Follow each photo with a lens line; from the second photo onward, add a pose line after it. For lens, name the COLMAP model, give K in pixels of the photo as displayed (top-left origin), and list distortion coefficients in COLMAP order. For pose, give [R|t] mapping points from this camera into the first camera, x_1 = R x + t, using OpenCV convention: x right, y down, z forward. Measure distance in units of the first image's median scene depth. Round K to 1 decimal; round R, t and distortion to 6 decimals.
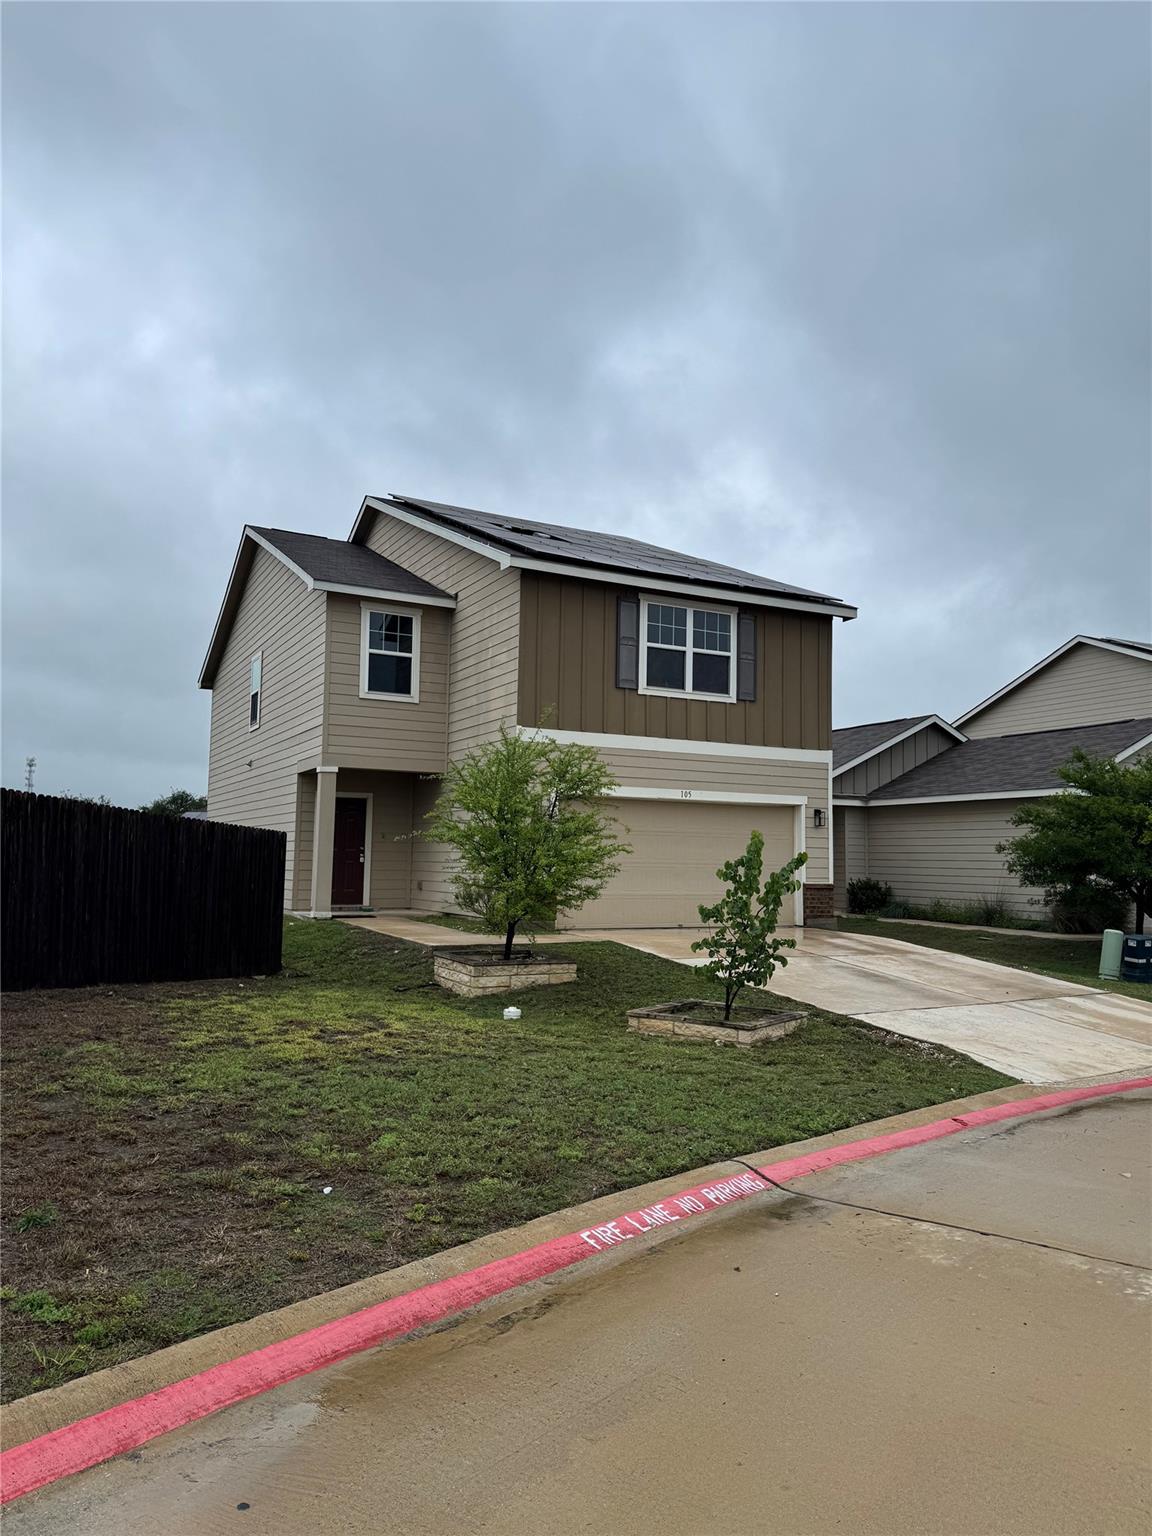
lens RADIAL K [[1069.9, 0, 579.8], [0, 1069.9, 764.2], [0, 0, 1]] dist [0.027098, -0.036677]
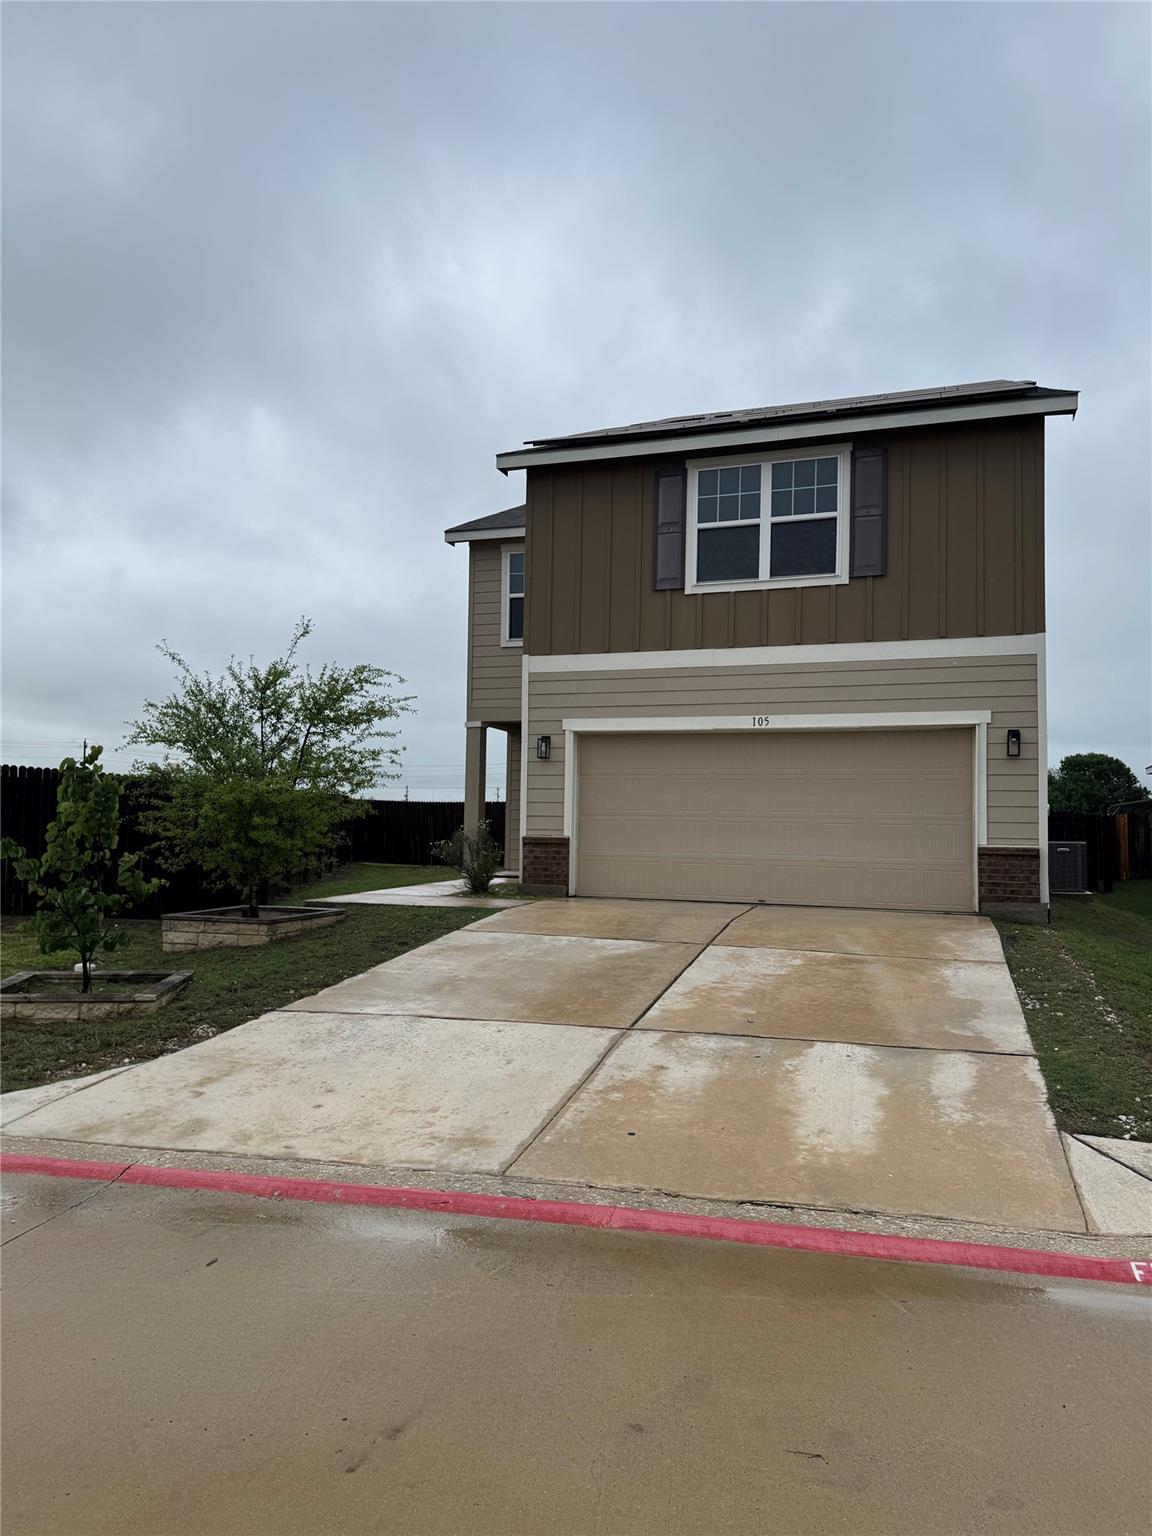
lens RADIAL K [[1069.9, 0, 575.6], [0, 1069.9, 774.9], [0, 0, 1]] dist [0.027098, -0.036677]
pose [[0.684866, -0.042328, -0.727438, 0.534094], [0.062822, 0.998024, 0.001072, 0.055131], [0.725956, -0.046433, 0.686172, 0.405129]]
